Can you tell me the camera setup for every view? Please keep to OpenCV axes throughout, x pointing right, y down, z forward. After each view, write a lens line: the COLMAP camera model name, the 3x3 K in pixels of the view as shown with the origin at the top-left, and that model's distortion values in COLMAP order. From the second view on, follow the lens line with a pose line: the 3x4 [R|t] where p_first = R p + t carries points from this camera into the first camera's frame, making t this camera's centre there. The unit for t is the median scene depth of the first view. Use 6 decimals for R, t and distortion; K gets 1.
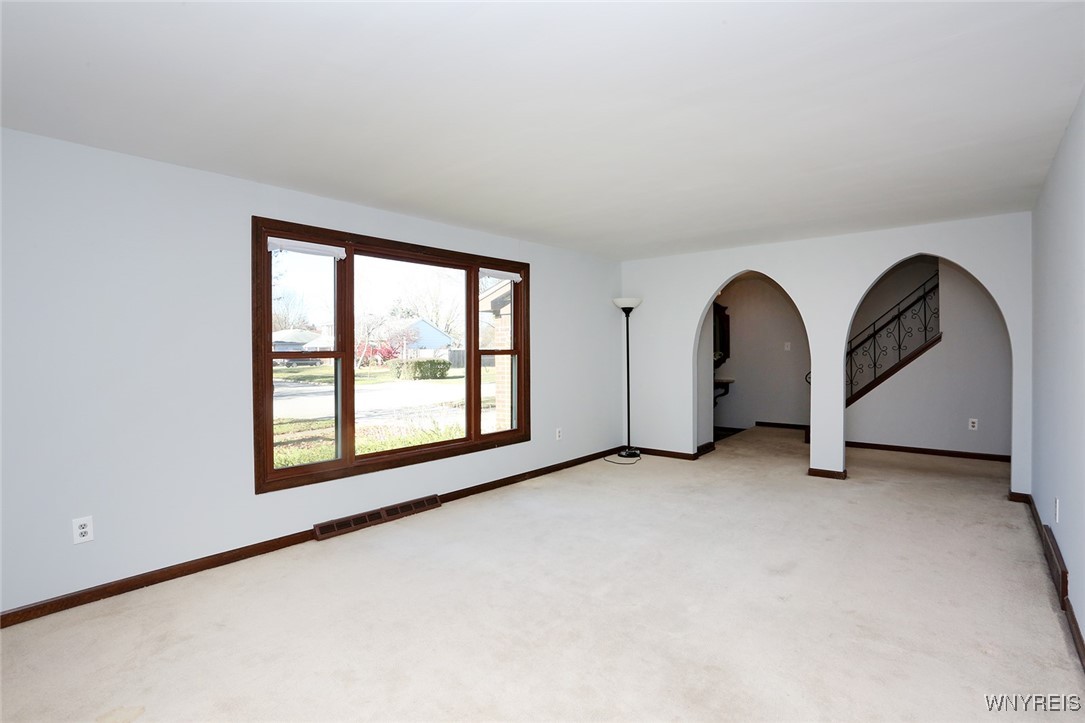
lens RADIAL K [[547.4, 0, 556.3], [0, 547.4, 362.4], [0, 0, 1]] dist [0.071080, -0.000186]
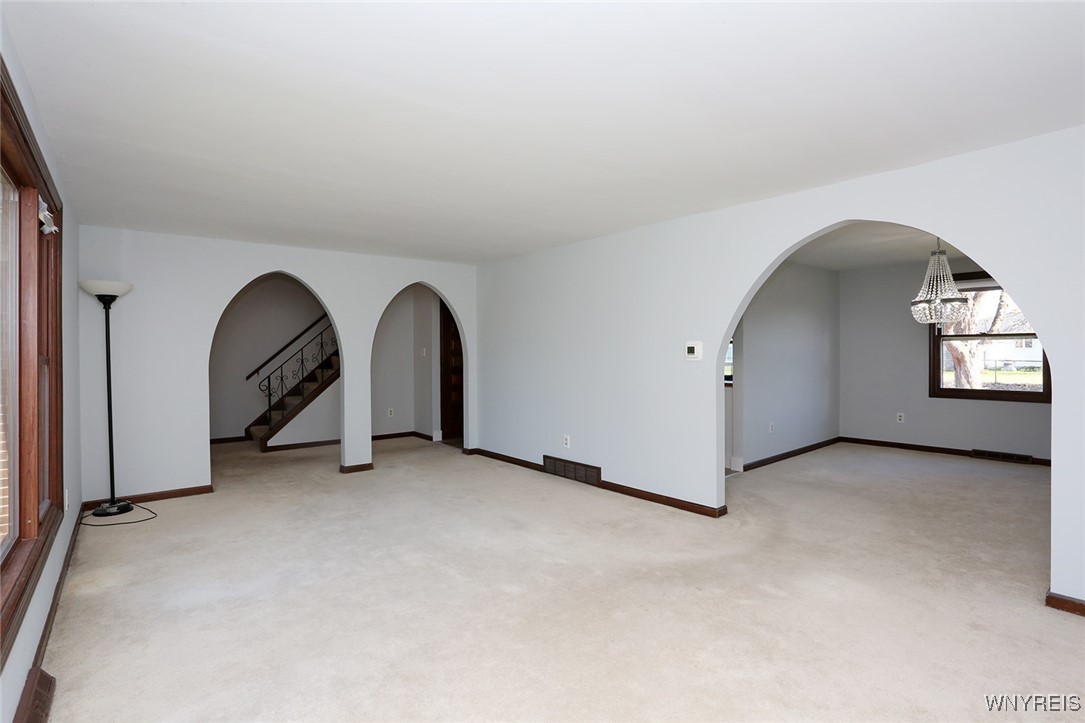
lens RADIAL K [[544.8, 0, 539.3], [0, 544.8, 351.9], [0, 0, 1]] dist [-0.078526, 0.085130]
pose [[0.256511, 0.007321, 0.966513, -0.380524], [0.038716, 0.999091, -0.017843, 0.003475], [-0.965765, 0.041997, 0.255995, 0.313881]]
